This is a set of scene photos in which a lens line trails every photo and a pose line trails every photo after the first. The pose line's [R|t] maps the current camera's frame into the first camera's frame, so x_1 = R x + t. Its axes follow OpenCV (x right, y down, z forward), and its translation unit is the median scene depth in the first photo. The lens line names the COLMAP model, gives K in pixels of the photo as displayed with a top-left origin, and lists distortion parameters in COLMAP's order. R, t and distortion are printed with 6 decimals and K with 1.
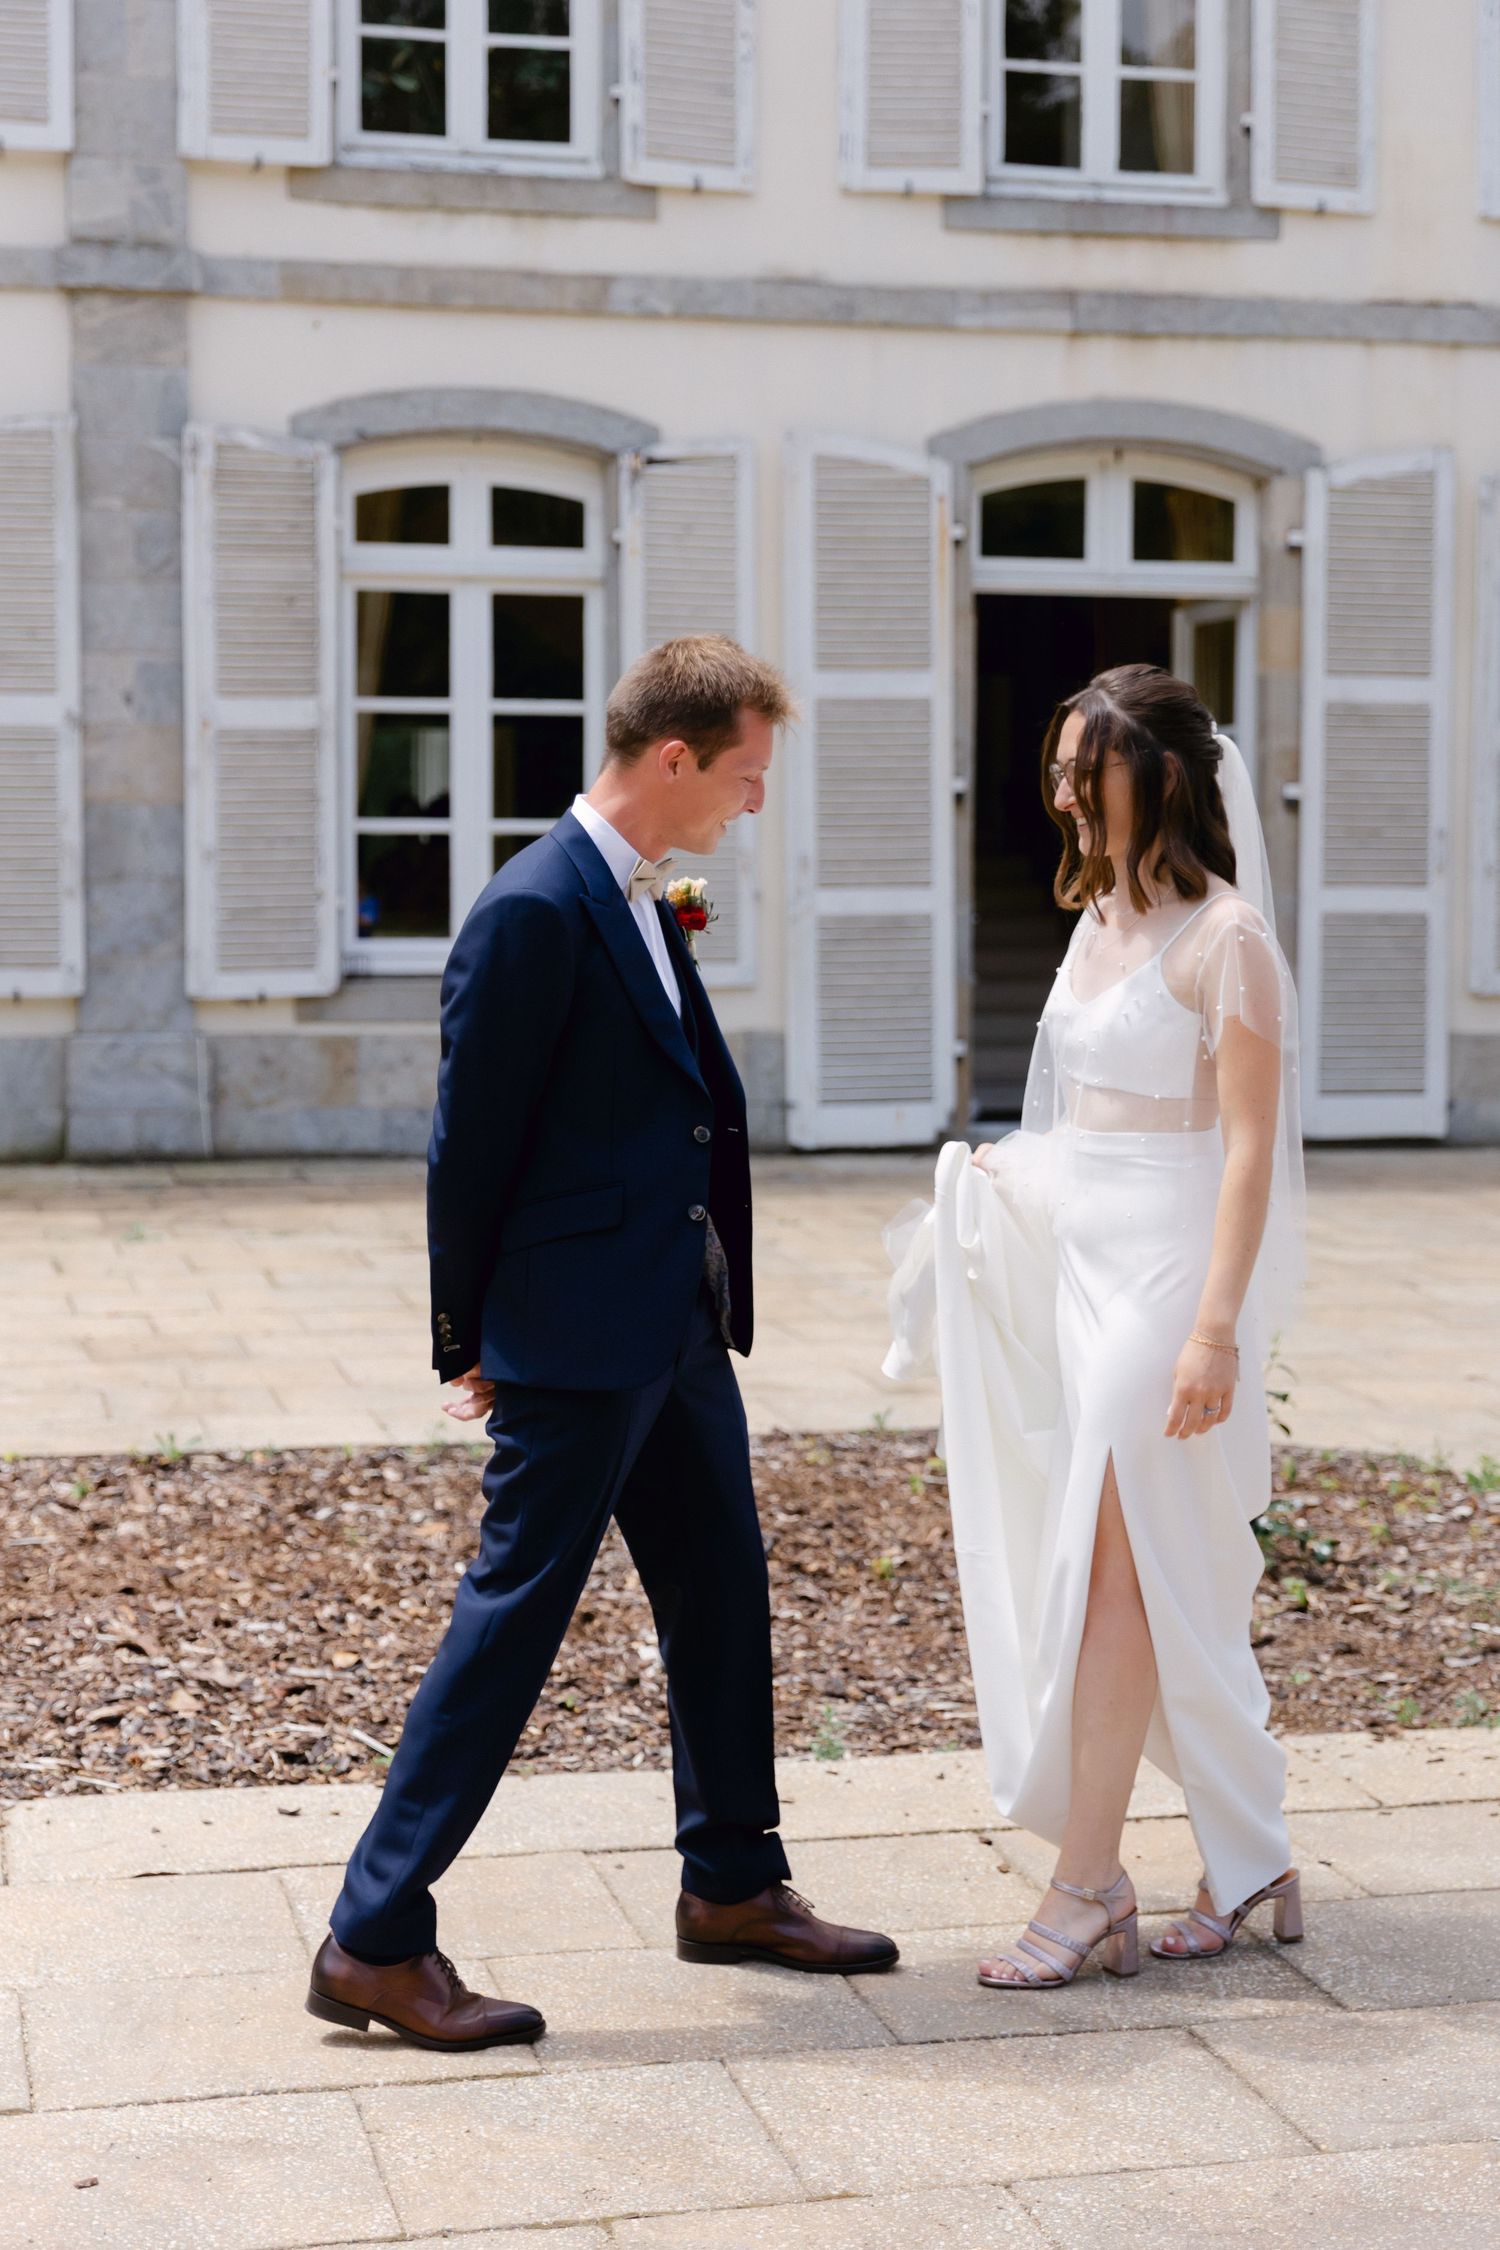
lens RADIAL K [[3189.2, 0, 750.0], [0, 3189.2, 1125.0], [0, 0, 1]] dist [-0.019212, 0.124794]
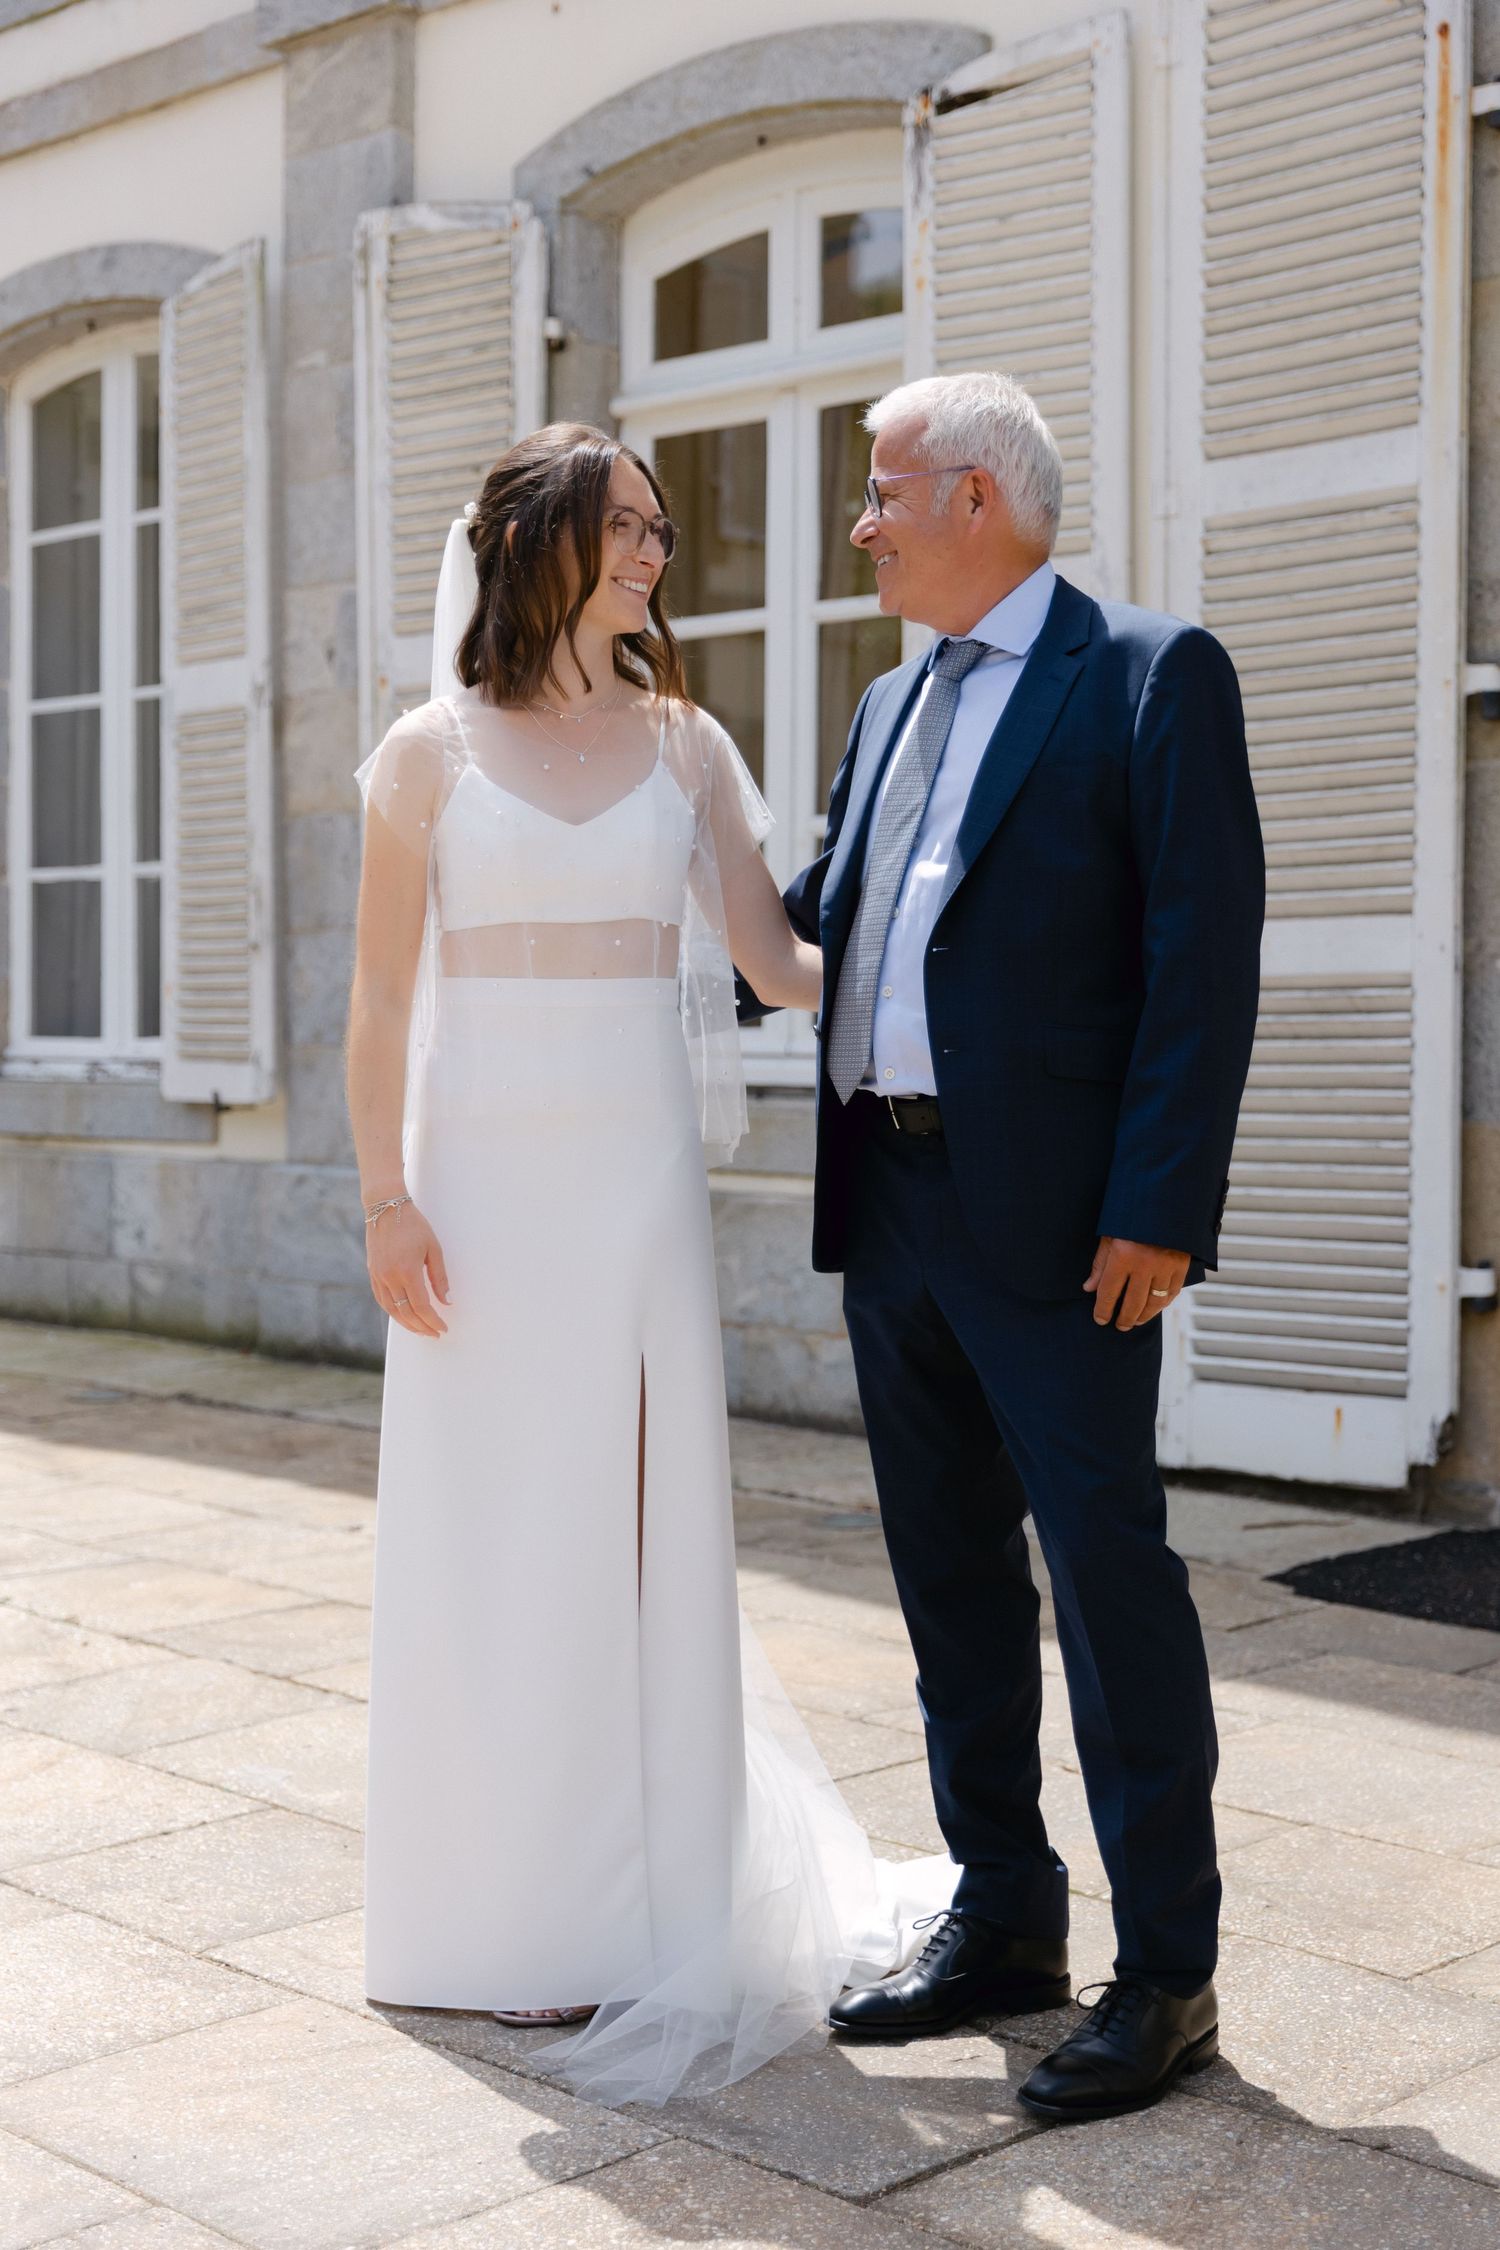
lens RADIAL K [[3189.2, 0, 750.0], [0, 3189.2, 1125.0], [0, 0, 1]] dist [-0.019212, 0.124794]
pose [[0.521570, 0.031429, -0.852629, 0.400642], [-0.064836, 0.997892, -0.002878, -0.039780], [0.850741, 0.056782, 0.522508, 0.717257]]
